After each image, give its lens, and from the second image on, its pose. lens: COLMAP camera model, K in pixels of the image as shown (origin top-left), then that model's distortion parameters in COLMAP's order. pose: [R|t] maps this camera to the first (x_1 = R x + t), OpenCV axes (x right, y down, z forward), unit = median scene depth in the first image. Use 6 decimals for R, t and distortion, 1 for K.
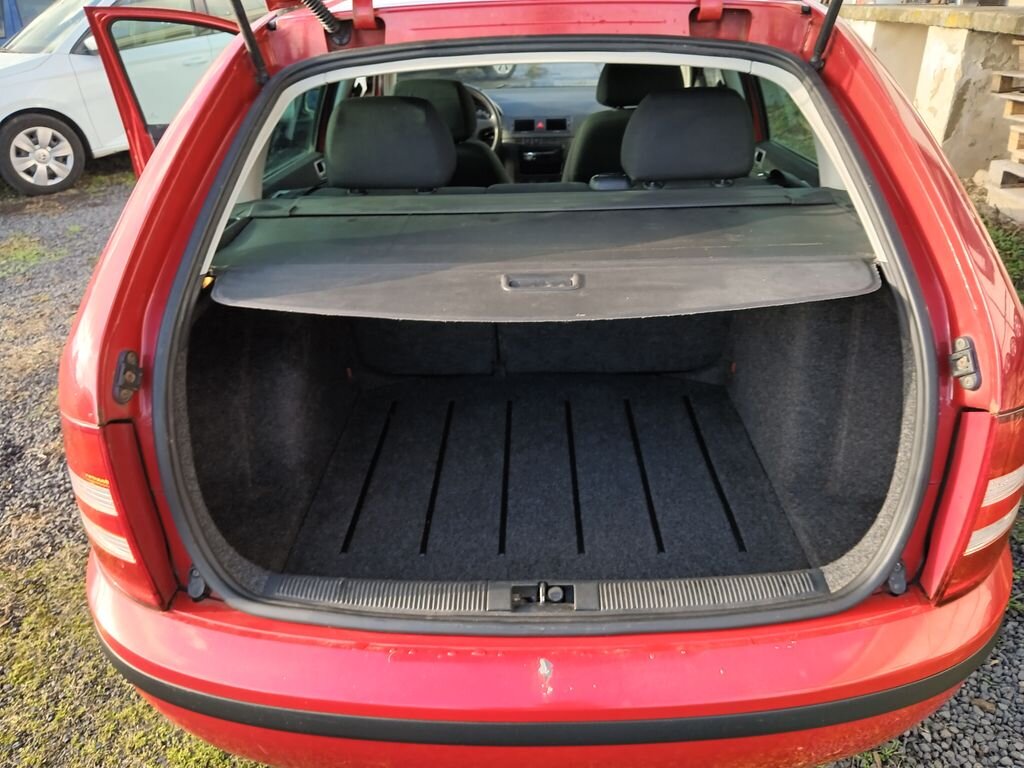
lens RADIAL K [[781.5, 0, 504.1], [0, 781.5, 376.8], [0, 0, 1]] dist [-0.040935, 0.007328]
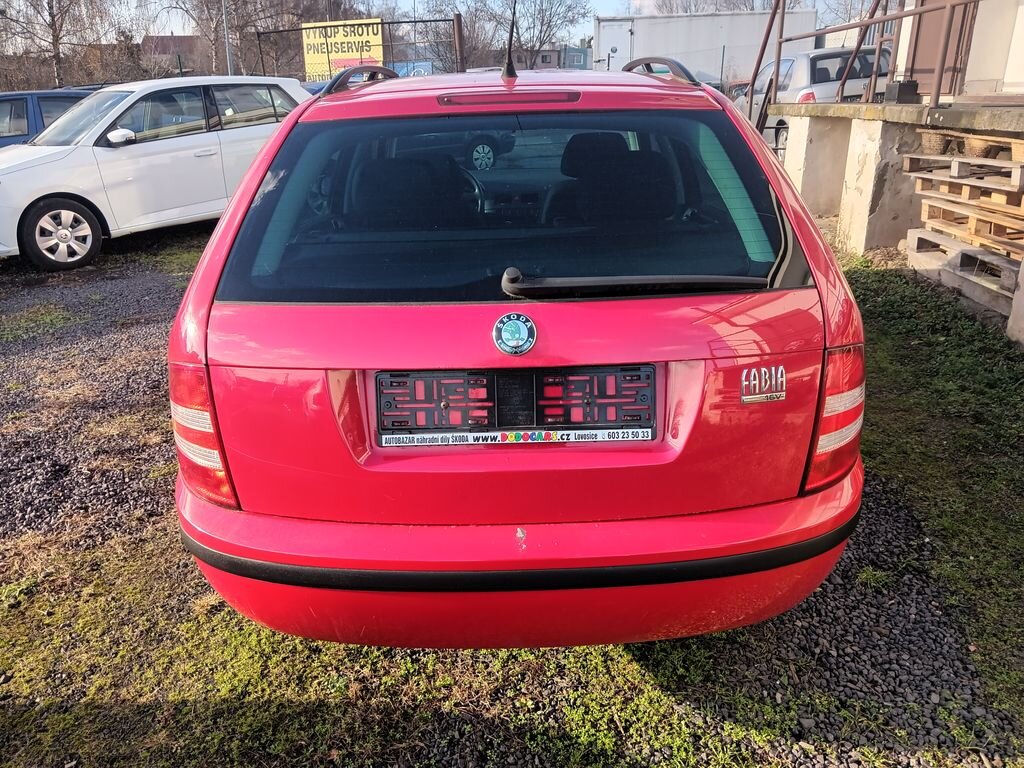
lens RADIAL K [[781.5, 0, 504.1], [0, 781.5, 376.8], [0, 0, 1]] dist [-0.040935, 0.007328]
pose [[0.999684, -0.008515, 0.023630, -0.003209], [0.011248, 0.992941, -0.118071, 0.105314], [-0.022458, 0.118299, 0.992724, -0.173970]]
